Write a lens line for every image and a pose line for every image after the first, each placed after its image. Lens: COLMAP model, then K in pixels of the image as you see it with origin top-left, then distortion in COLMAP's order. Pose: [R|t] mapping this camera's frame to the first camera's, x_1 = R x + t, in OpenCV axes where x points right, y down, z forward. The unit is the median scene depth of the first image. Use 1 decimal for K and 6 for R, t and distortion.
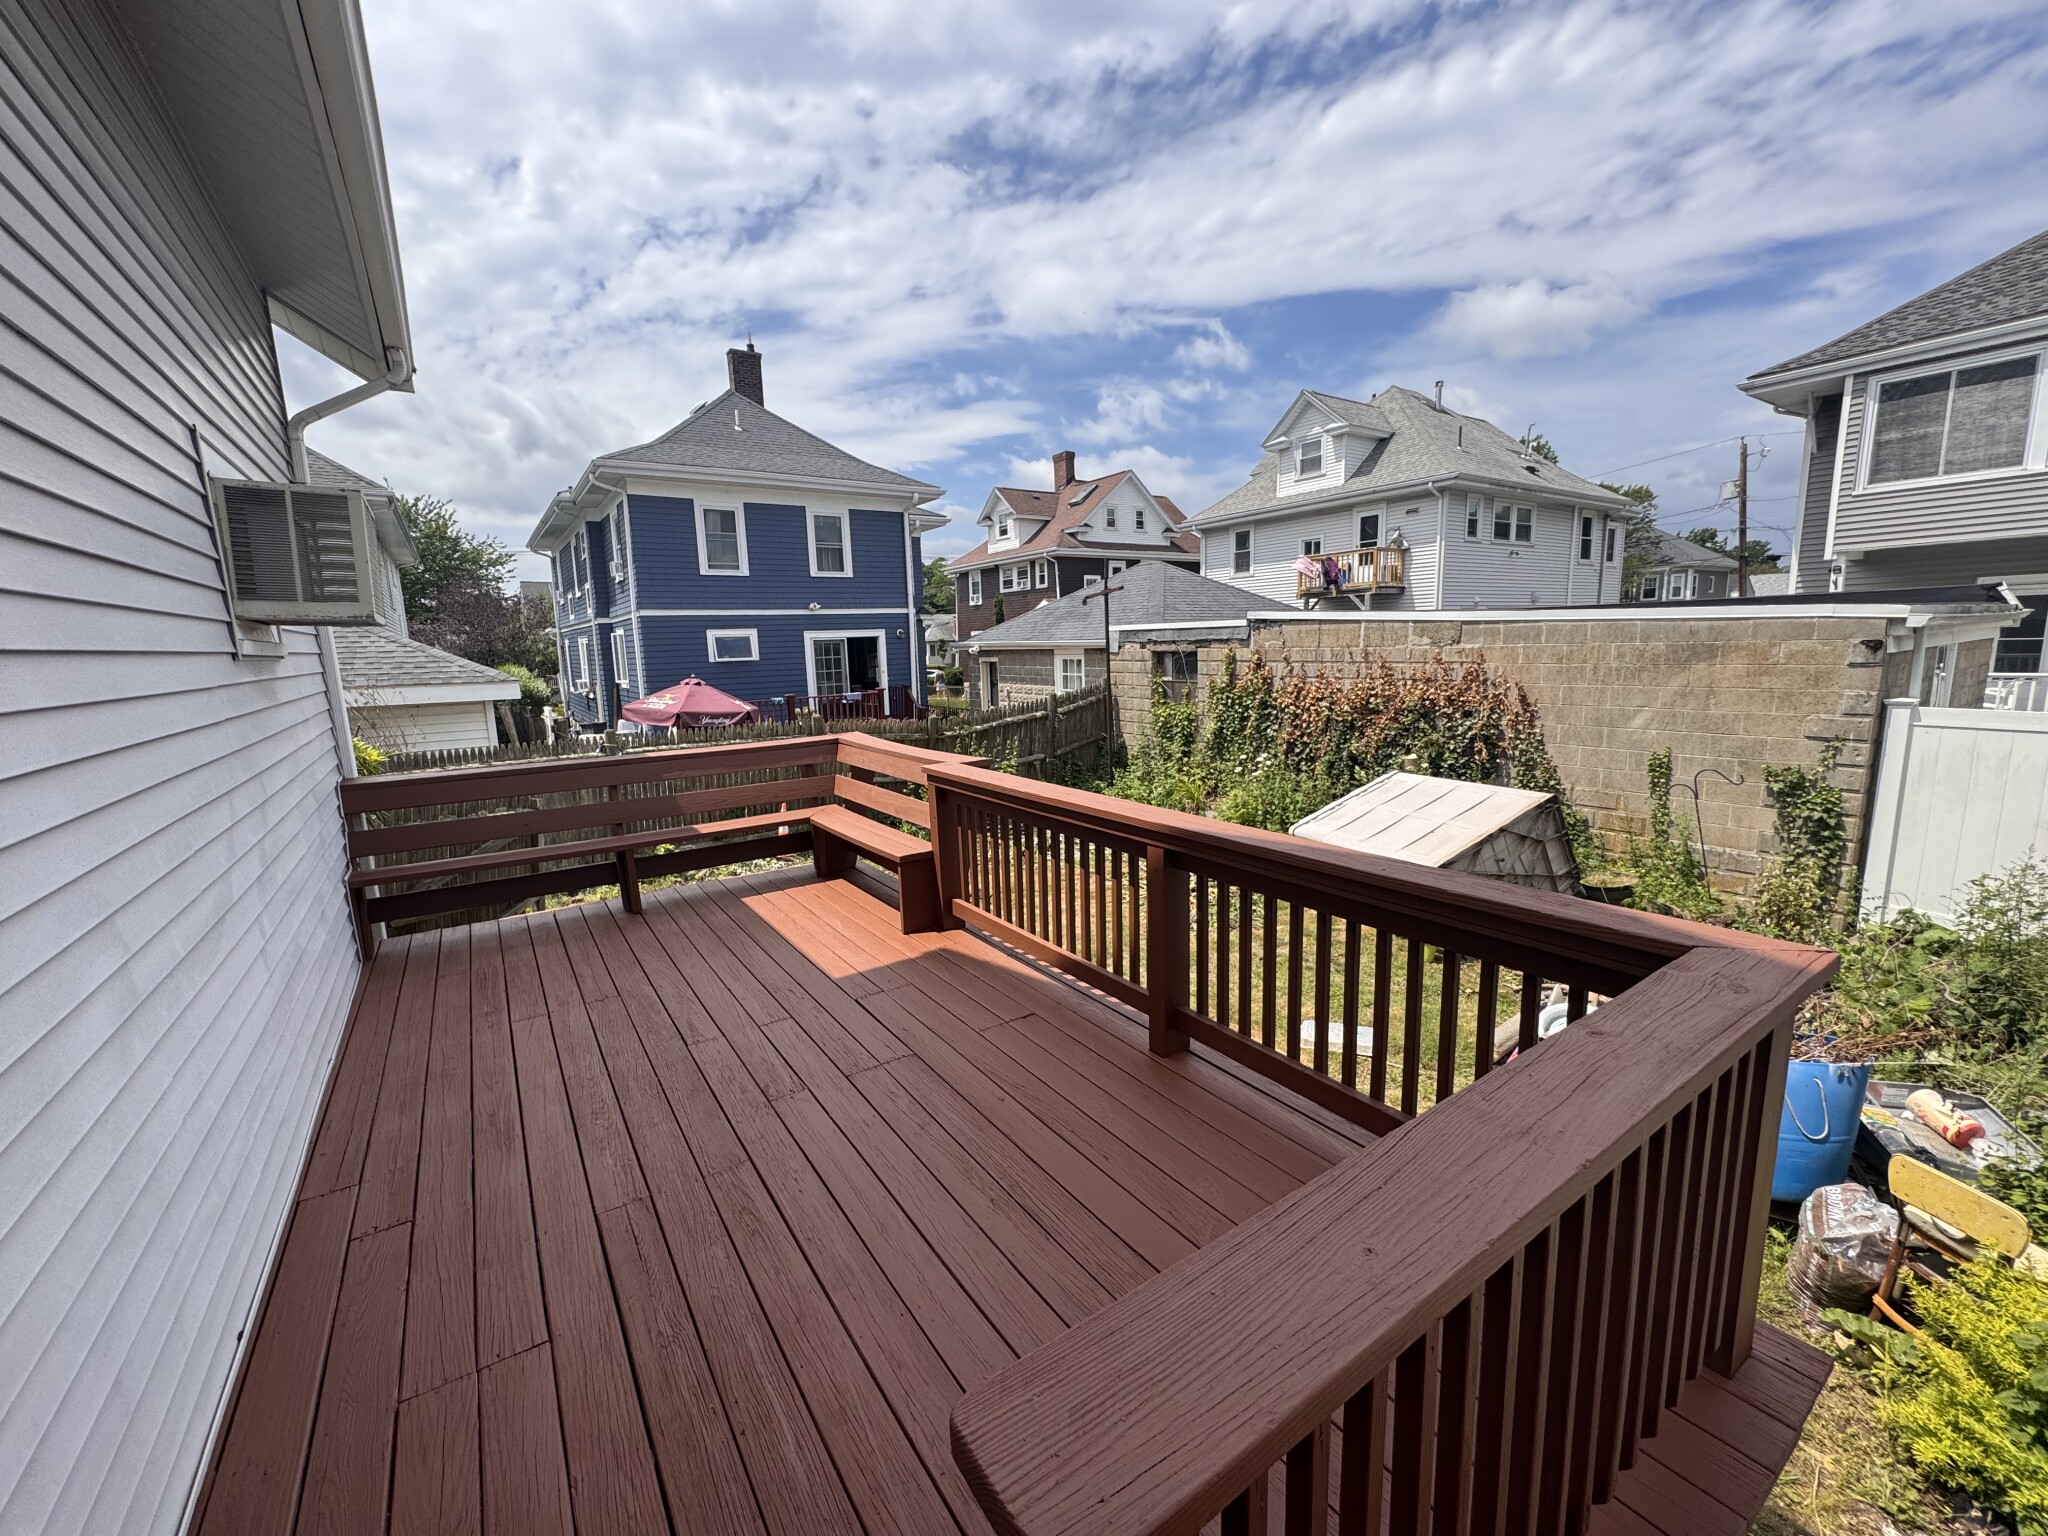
lens RADIAL K [[824.4, 0, 1028.6], [0, 824.4, 771.8], [0, 0, 1]] dist [-0.004414, 0.000646]
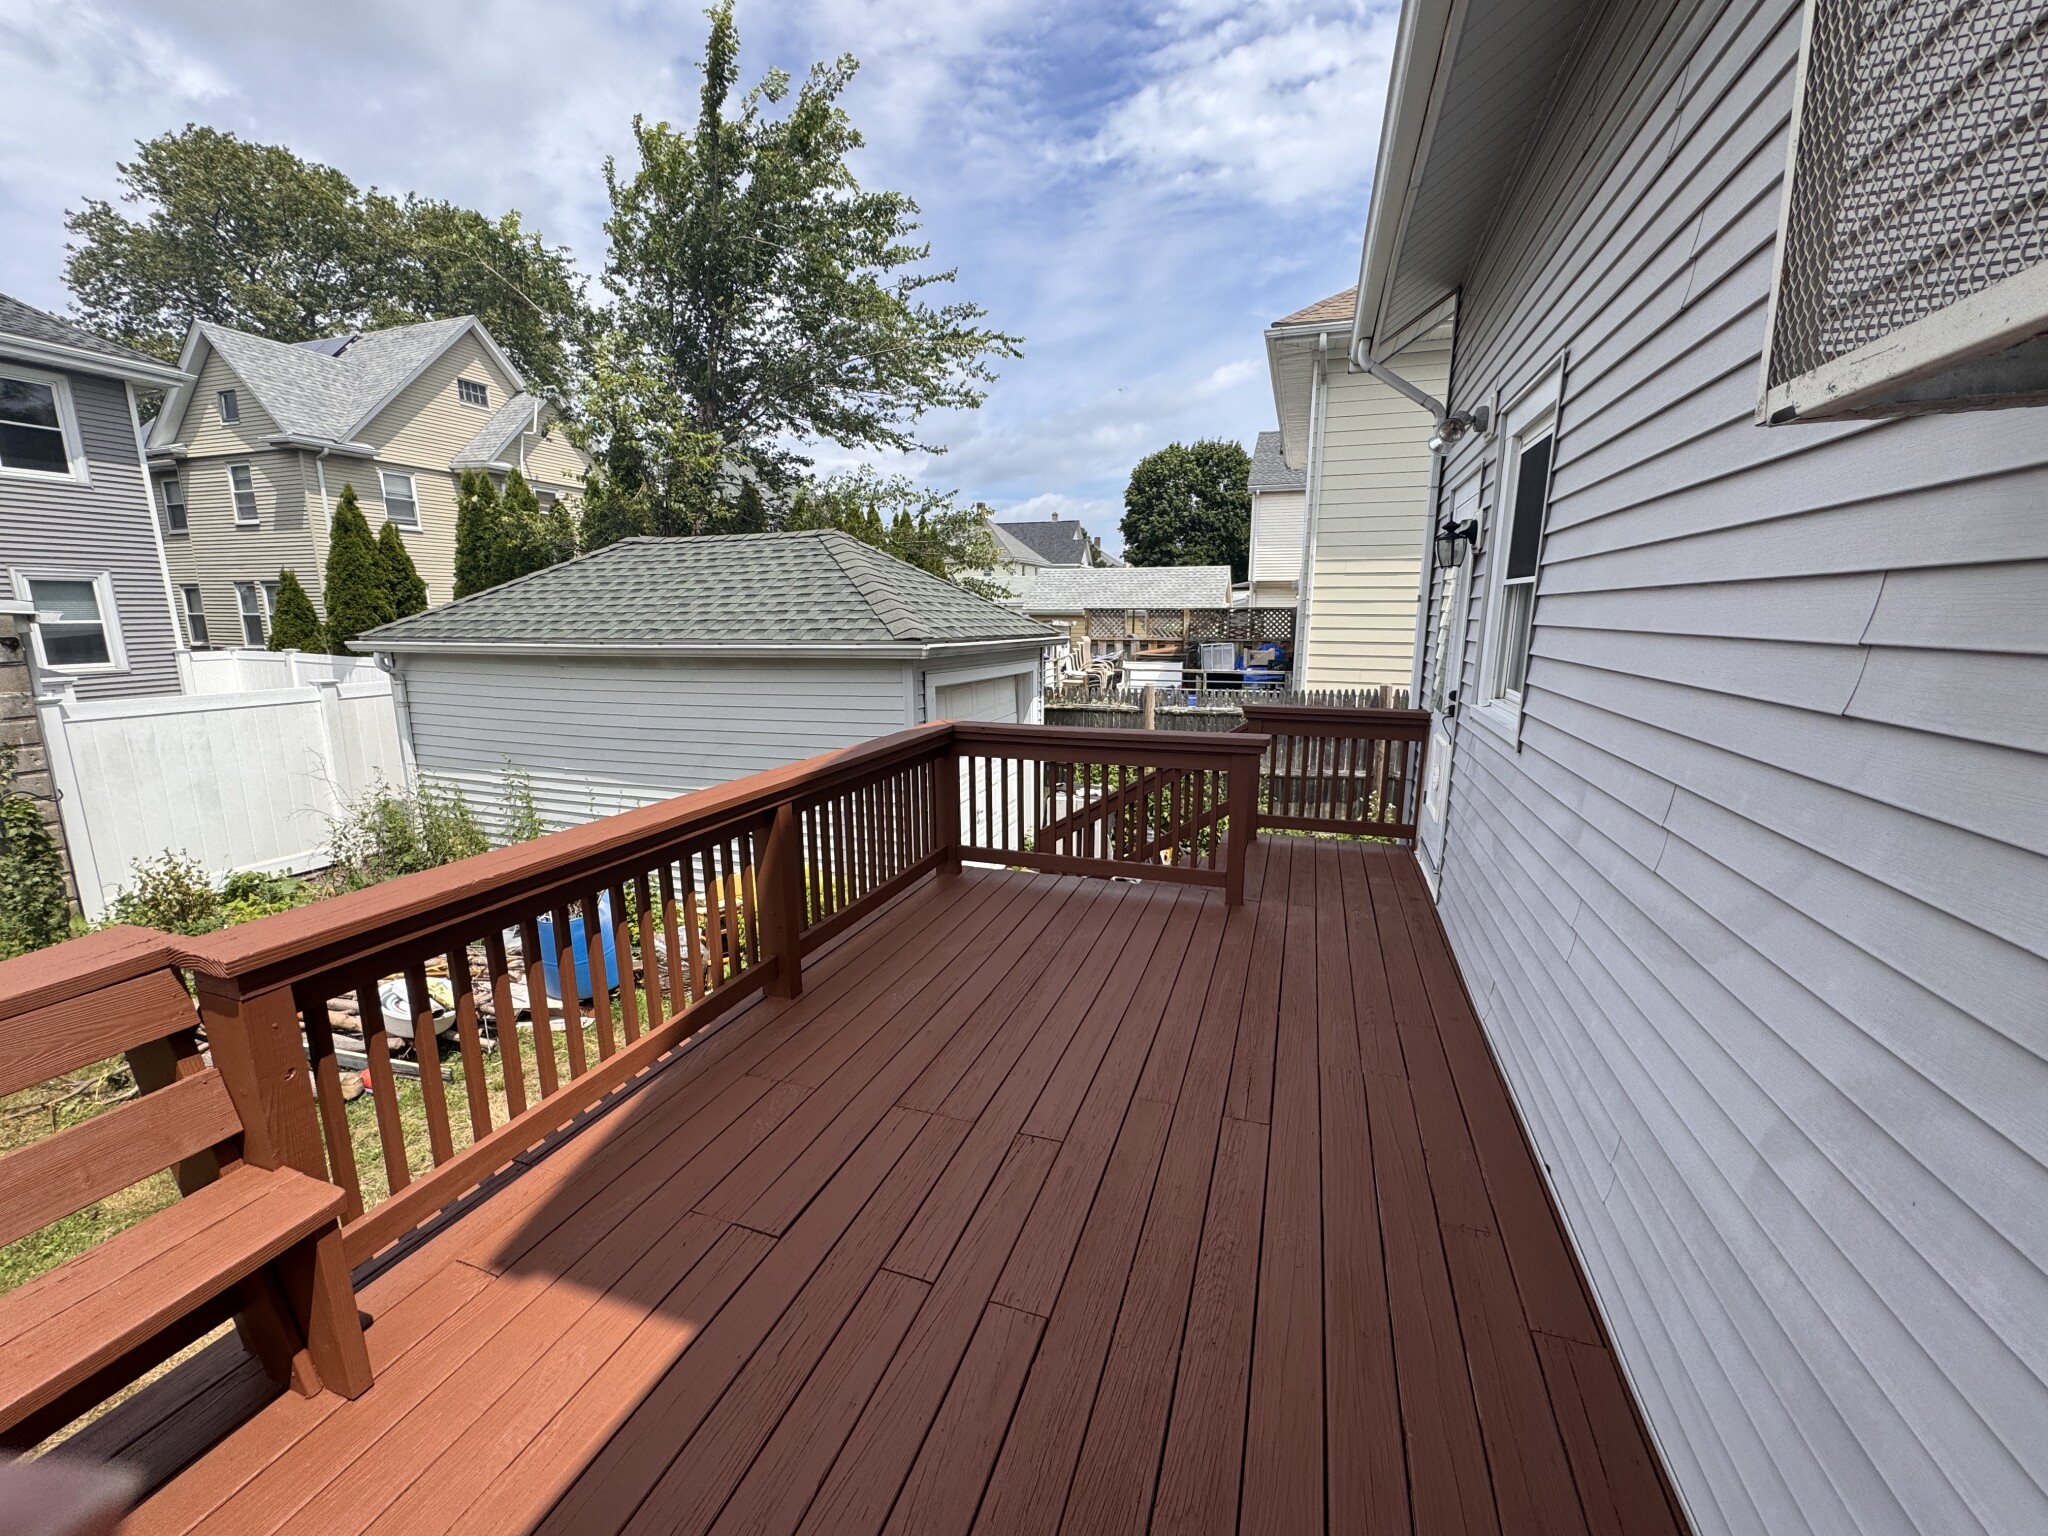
lens RADIAL K [[824.4, 0, 1022.4], [0, 824.4, 772.8], [0, 0, 1]] dist [-0.004414, 0.000646]
pose [[-0.599828, -0.123341, 0.790565, -0.418773], [0.144903, 0.954964, 0.258933, -0.086490], [-0.786898, 0.269870, -0.554942, 0.642292]]
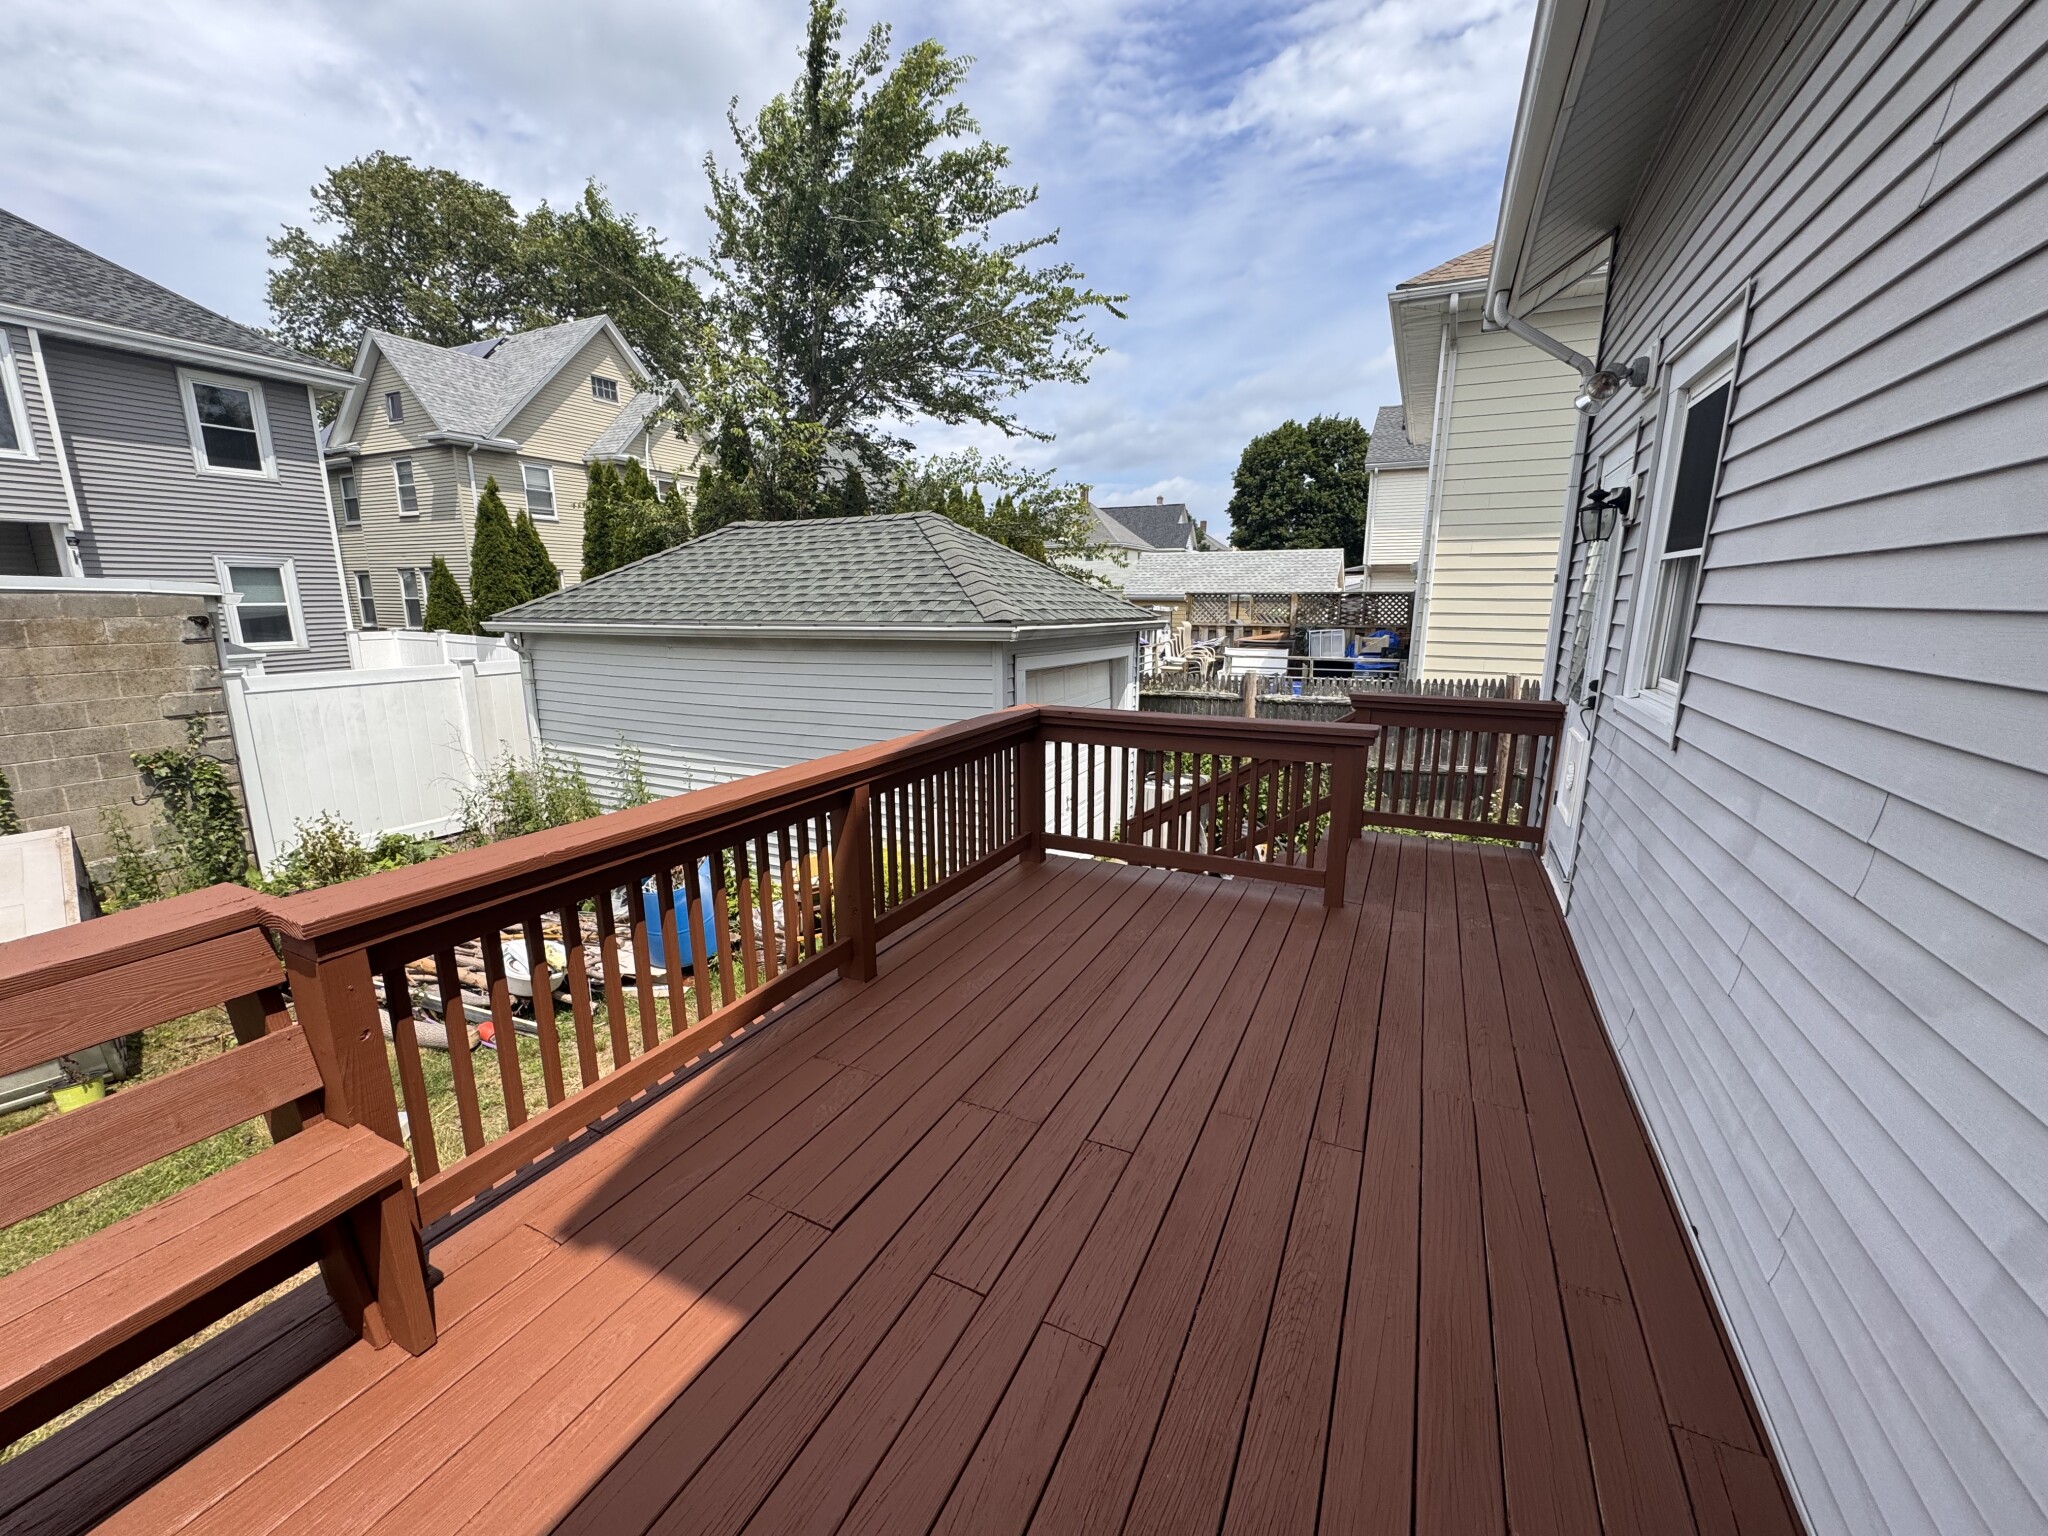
lens RADIAL K [[824.4, 0, 1020.1], [0, 824.4, 772.3], [0, 0, 1]] dist [-0.004414, 0.000646]
pose [[-0.496640, -0.150265, 0.854850, -0.406731], [0.151913, 0.954648, 0.256064, -0.079175], [-0.854559, 0.257035, -0.451289, 0.623115]]
